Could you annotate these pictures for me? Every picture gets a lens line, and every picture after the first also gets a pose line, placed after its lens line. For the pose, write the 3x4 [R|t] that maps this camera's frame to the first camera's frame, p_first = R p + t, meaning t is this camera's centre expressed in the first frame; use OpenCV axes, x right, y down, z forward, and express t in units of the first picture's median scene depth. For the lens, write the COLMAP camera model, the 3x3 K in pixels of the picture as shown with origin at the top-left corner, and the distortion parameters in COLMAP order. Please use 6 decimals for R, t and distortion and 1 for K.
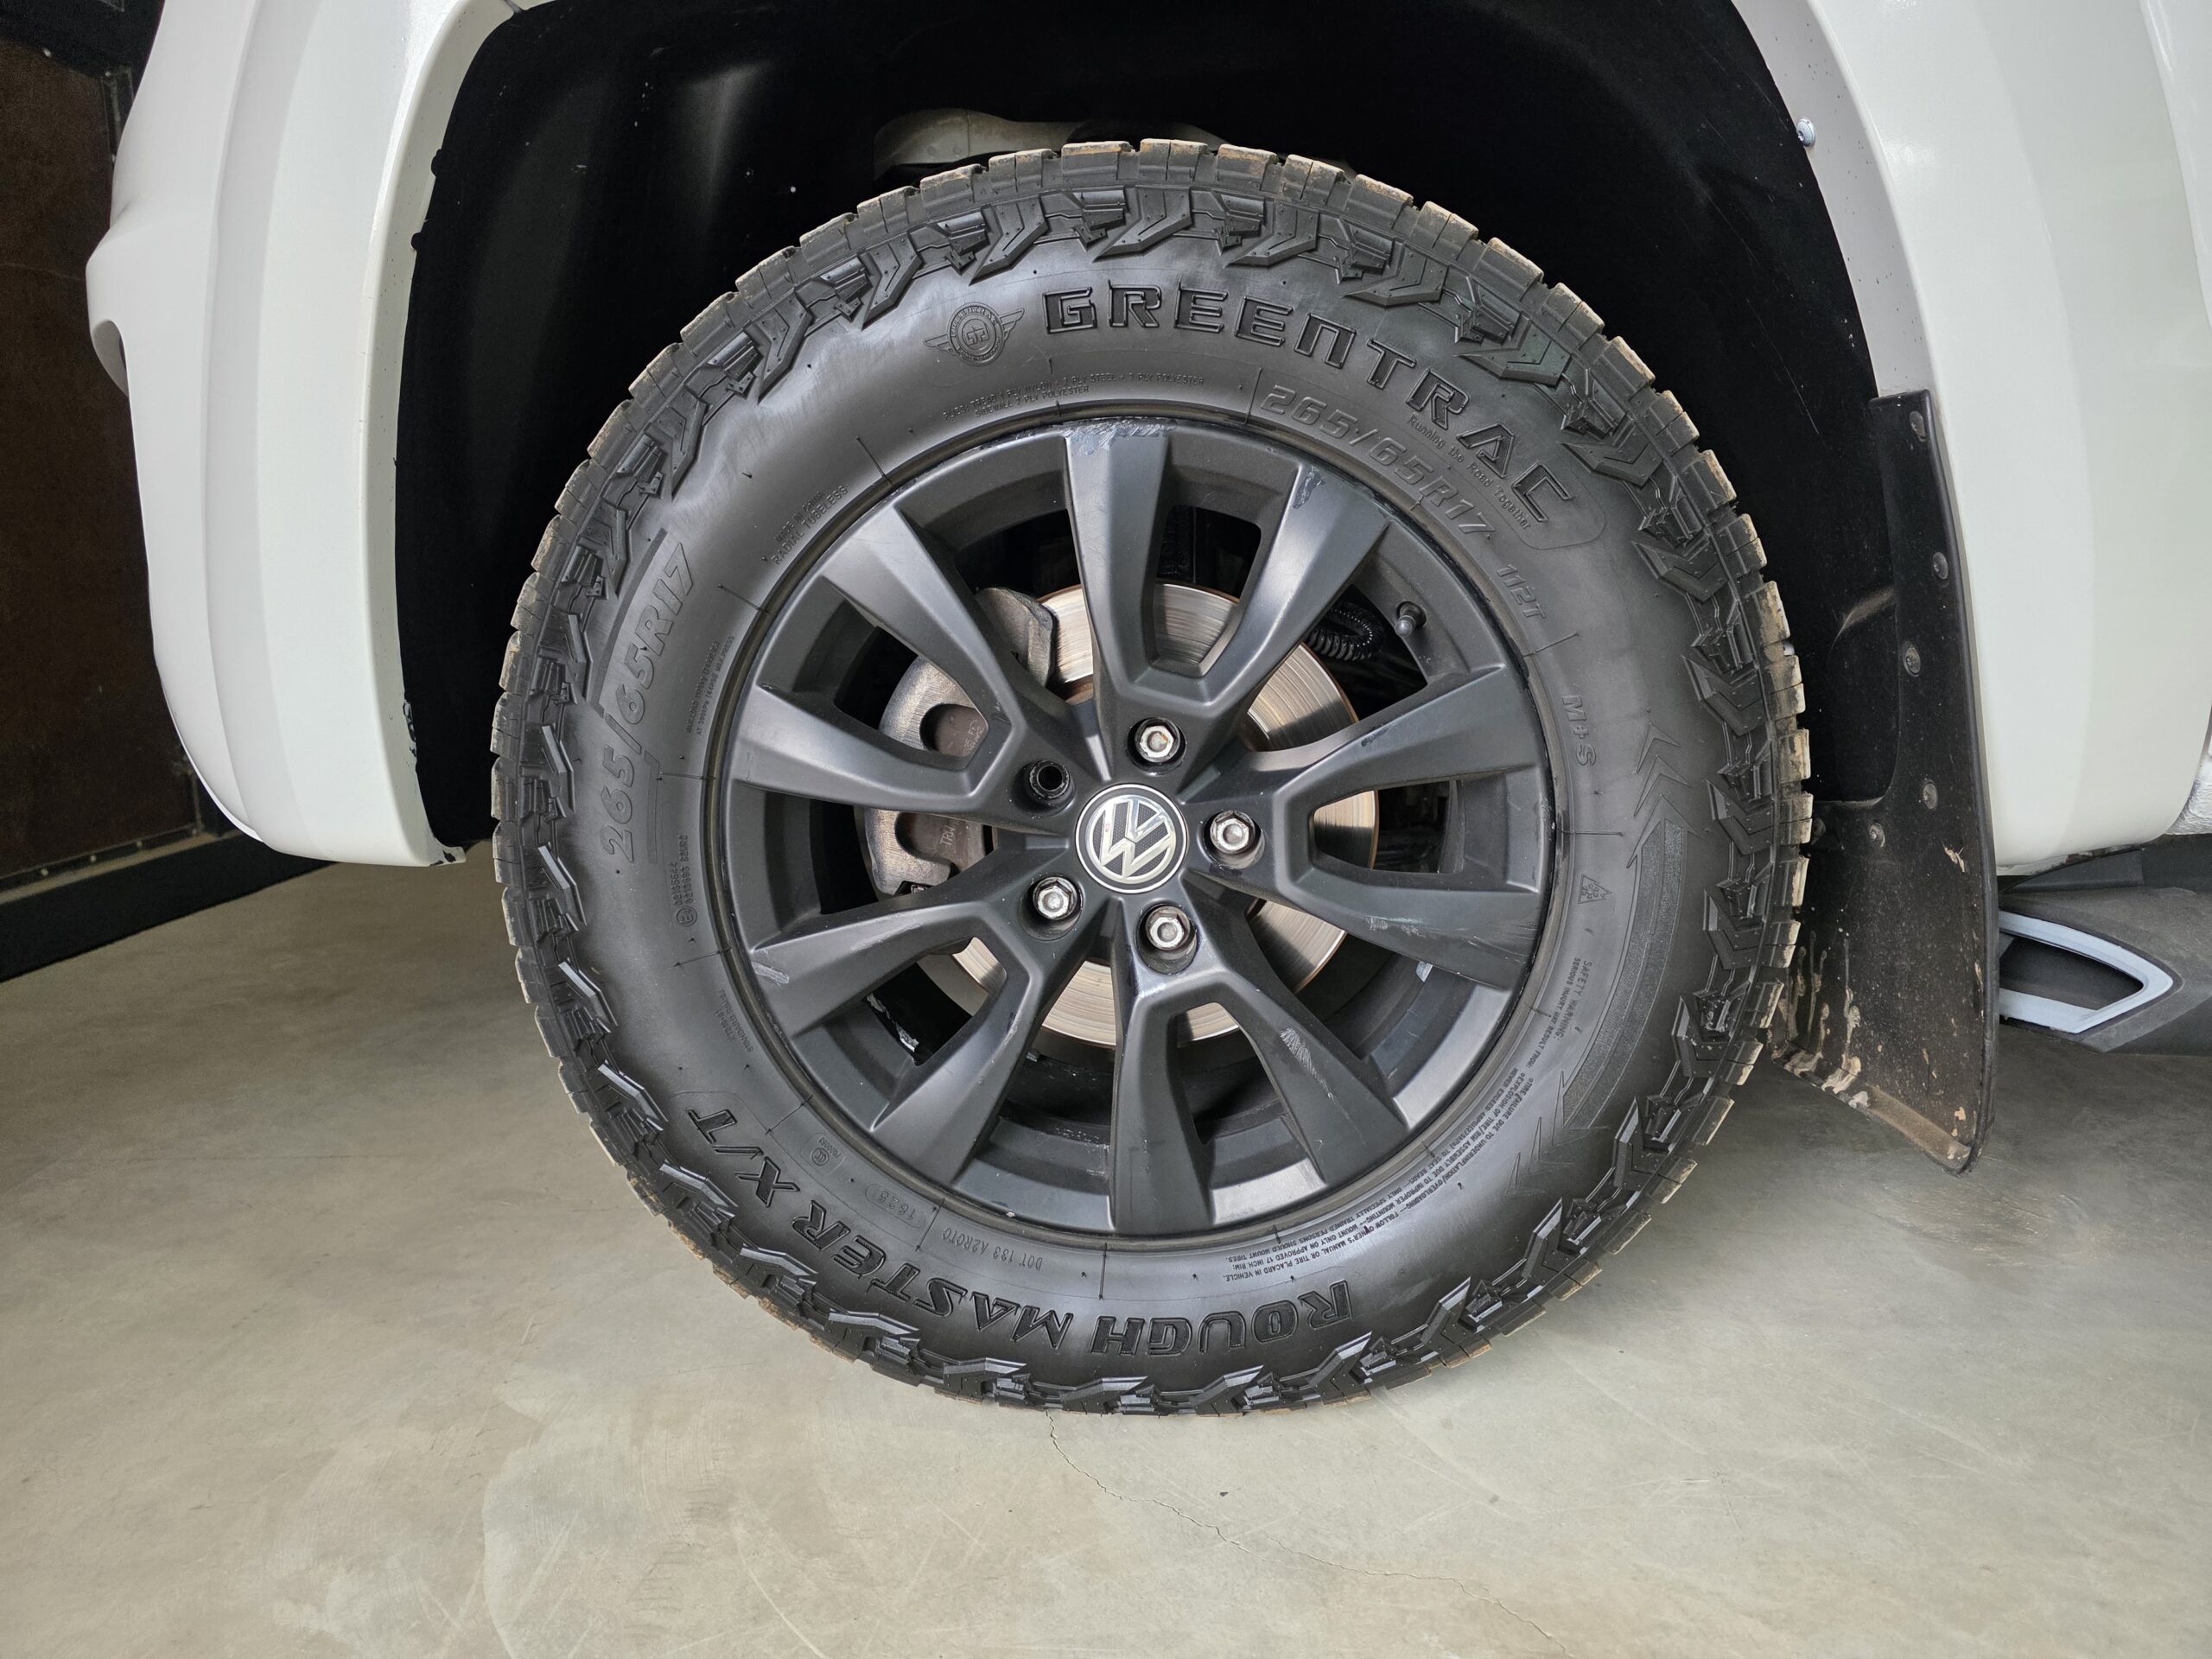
lens RADIAL K [[1507.0, 0, 1113.1], [0, 1507.0, 813.3], [0, 0, 1]] dist [0.046669, -0.043984]
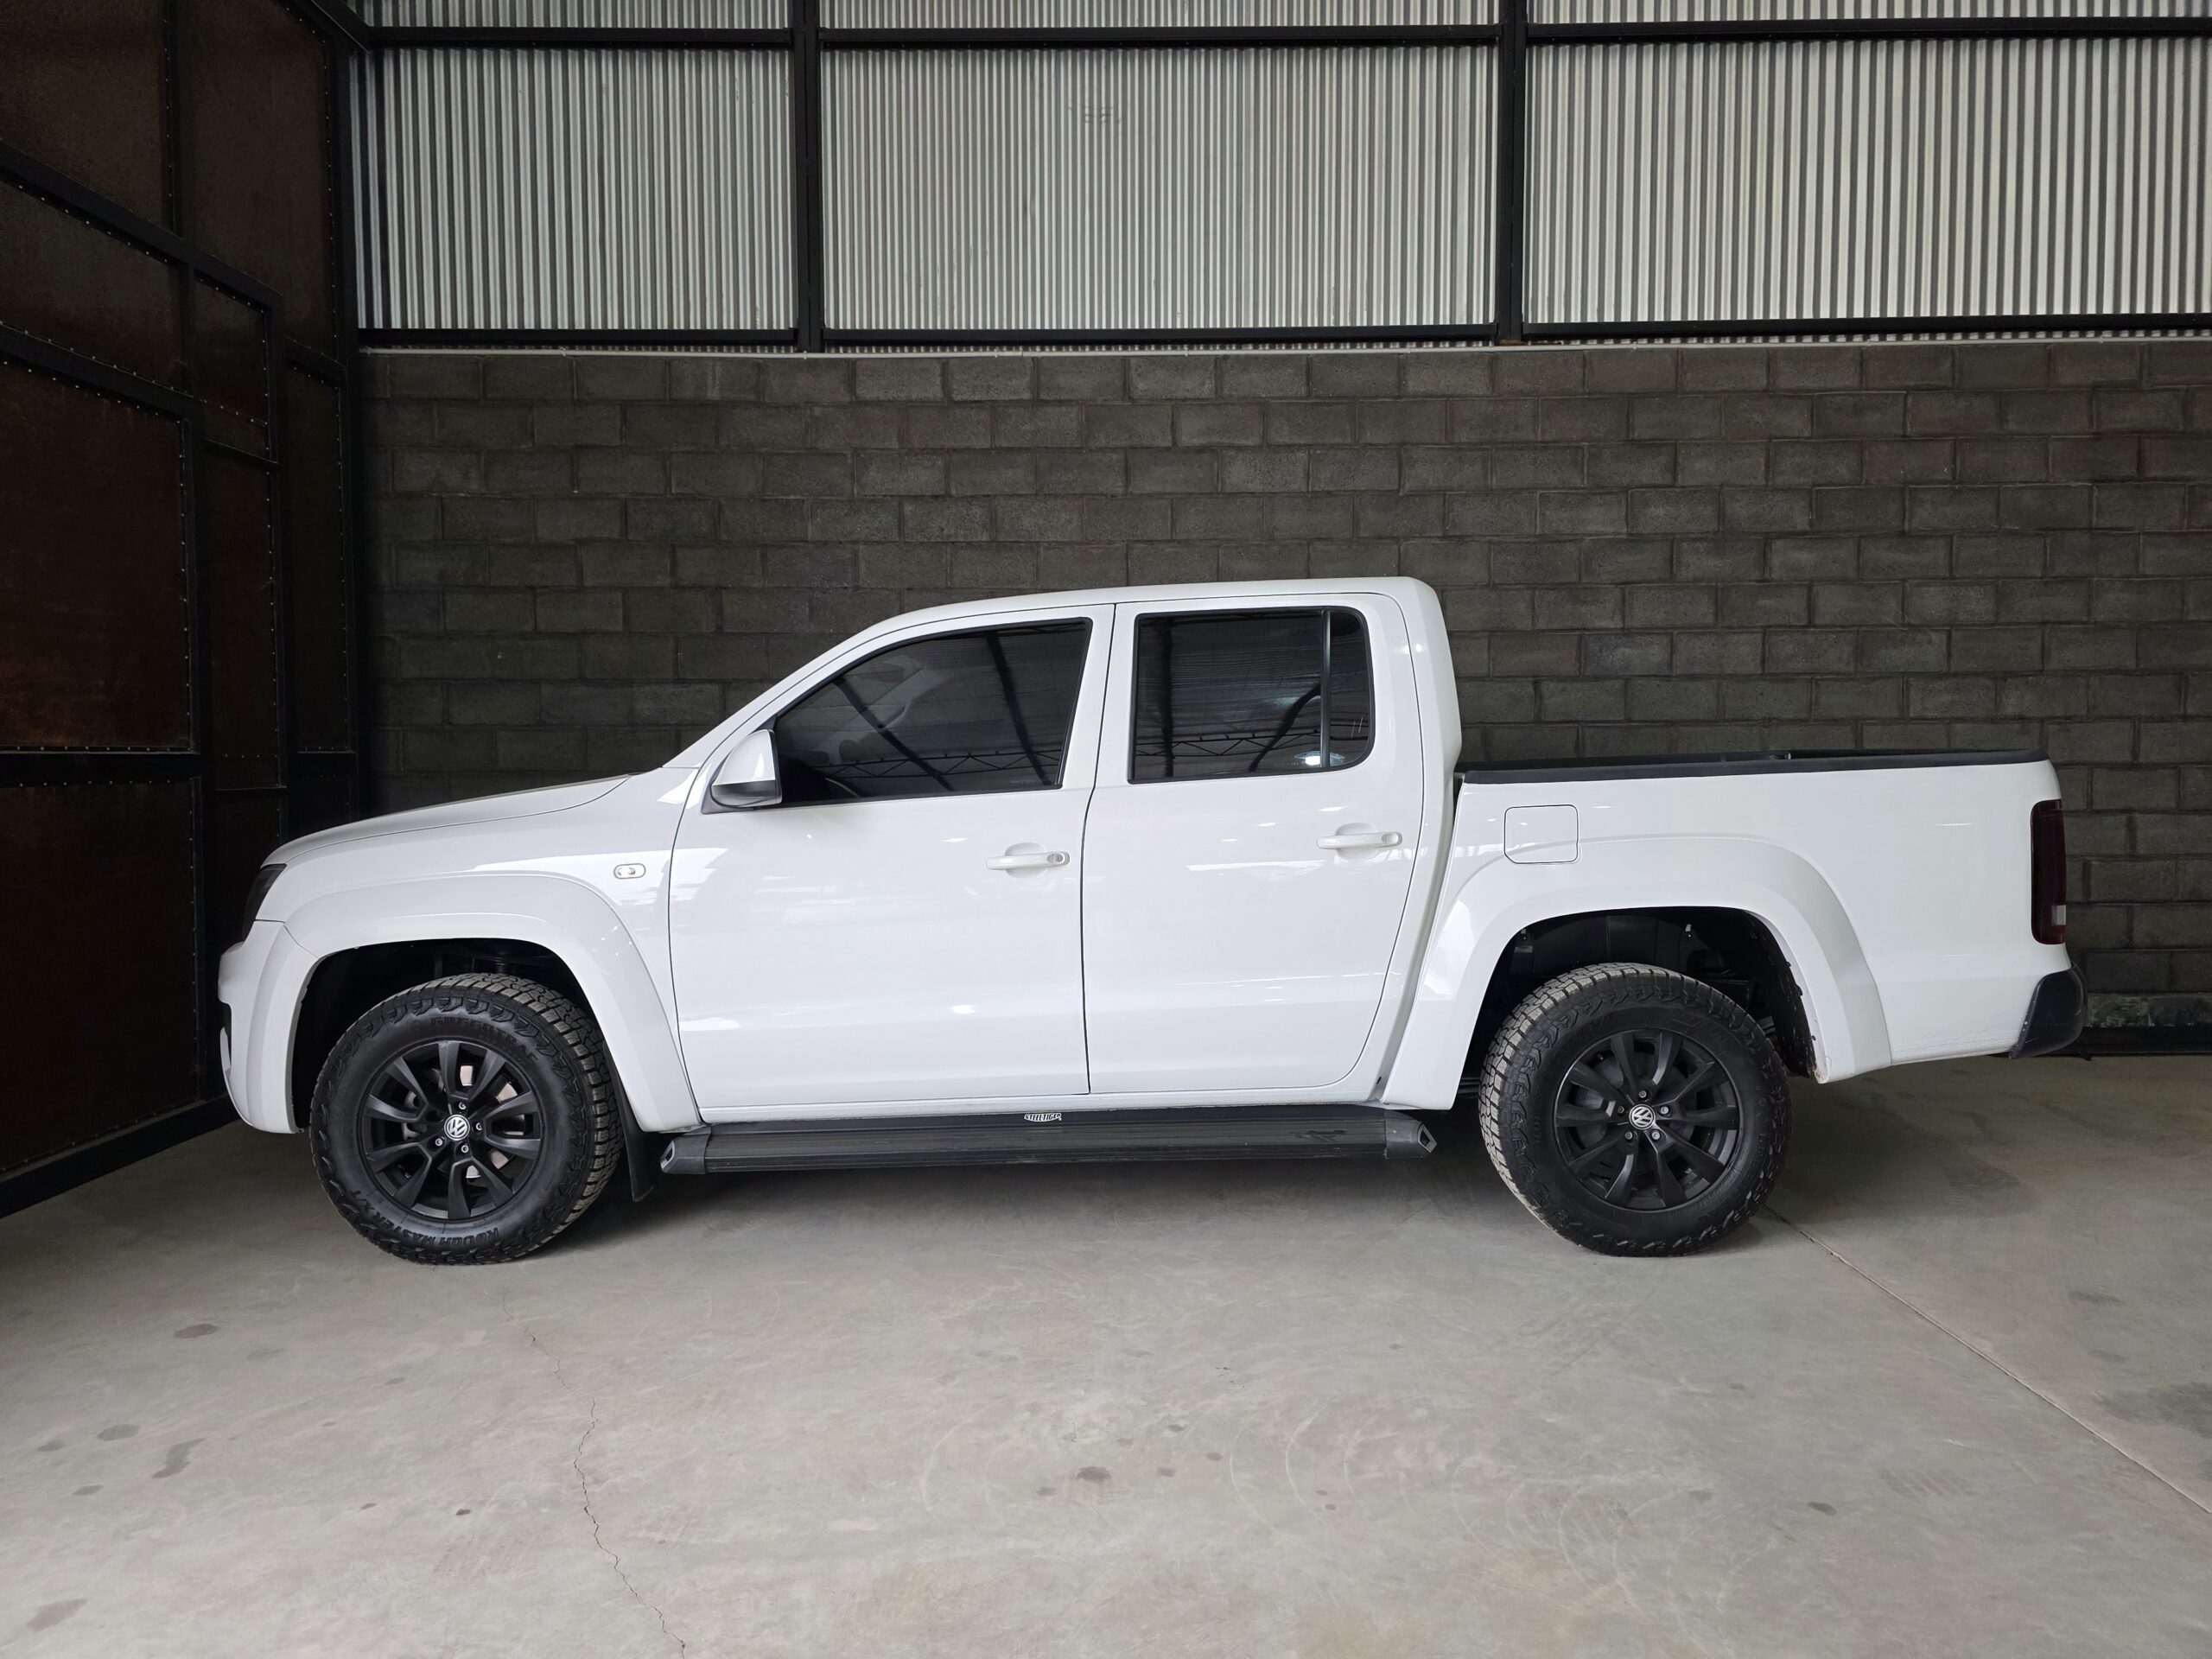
lens RADIAL K [[1507.0, 0, 1113.1], [0, 1507.0, 813.3], [0, 0, 1]] dist [0.046669, -0.043984]
pose [[0.998702, 0.012781, 0.049305, 1.701963], [-0.006273, 0.991500, -0.129956, -0.331370], [-0.050547, 0.129478, 0.990293, -3.635841]]
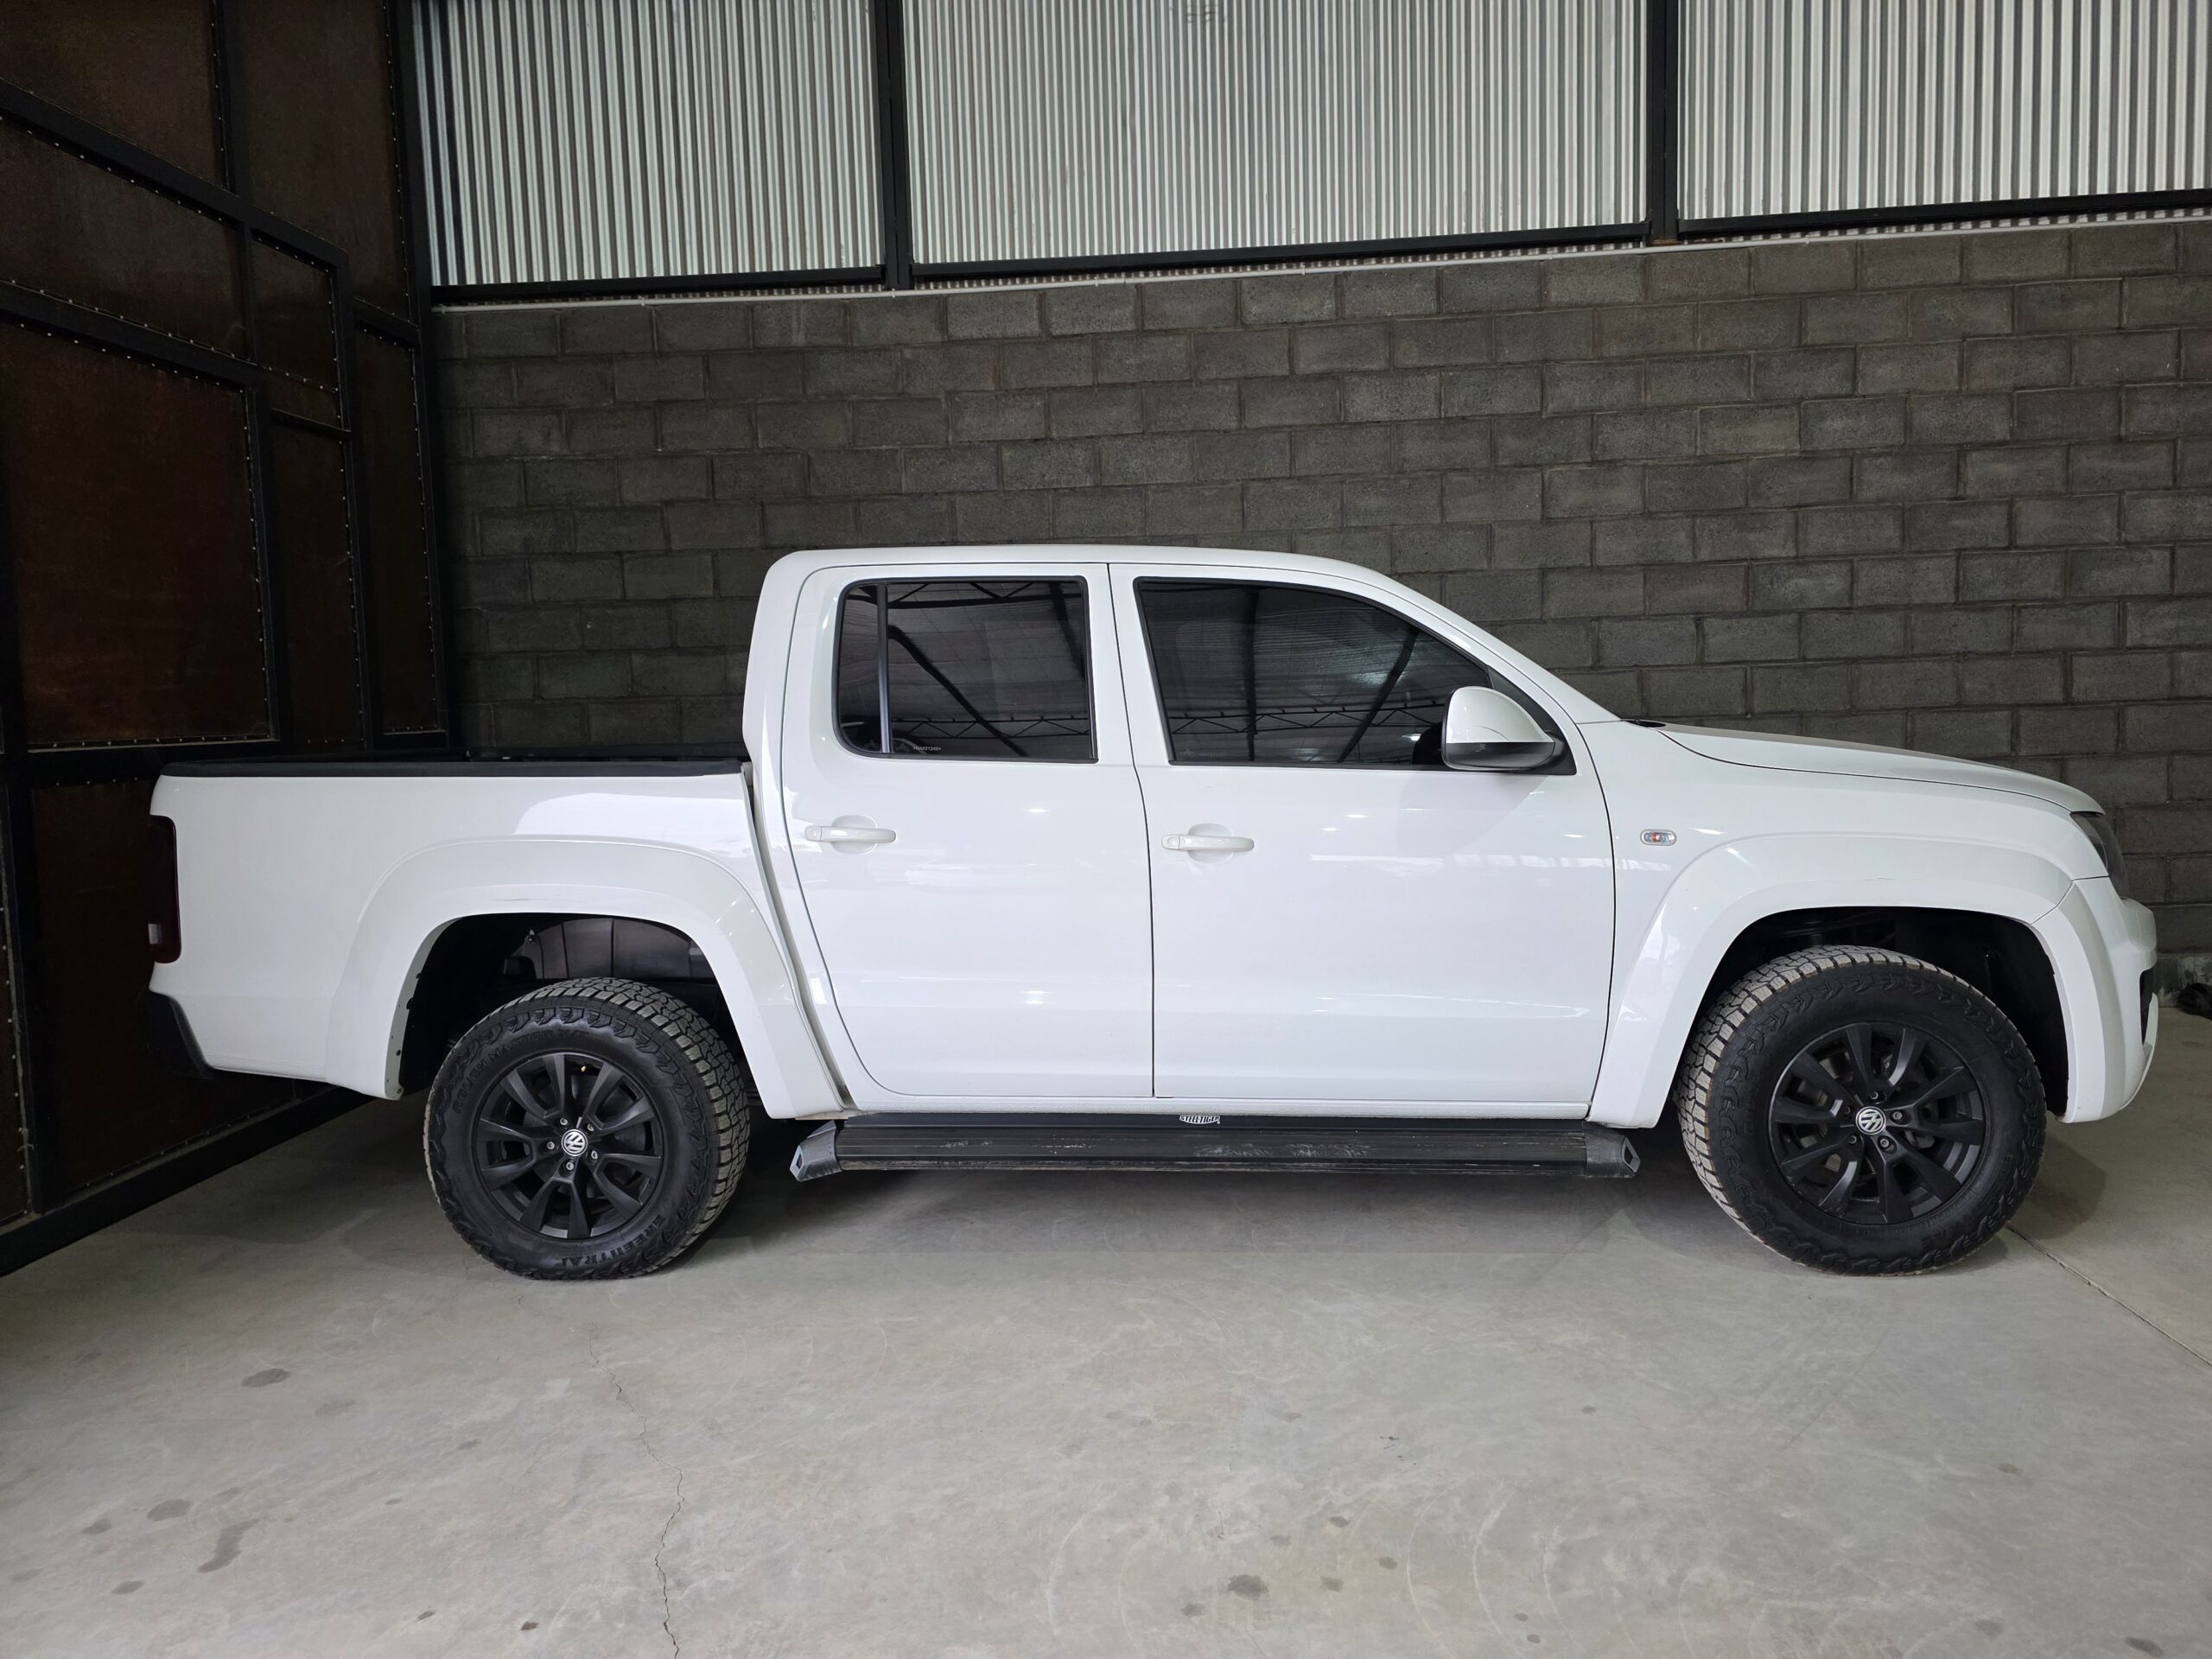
lens RADIAL K [[1507.0, 0, 1113.1], [0, 1507.0, 813.3], [0, 0, 1]] dist [0.046669, -0.043984]
pose [[0.999686, -0.009977, -0.022975, 1.673452], [0.007820, 0.995715, -0.092140, -0.495729], [0.023796, 0.091932, 0.995481, -3.155306]]
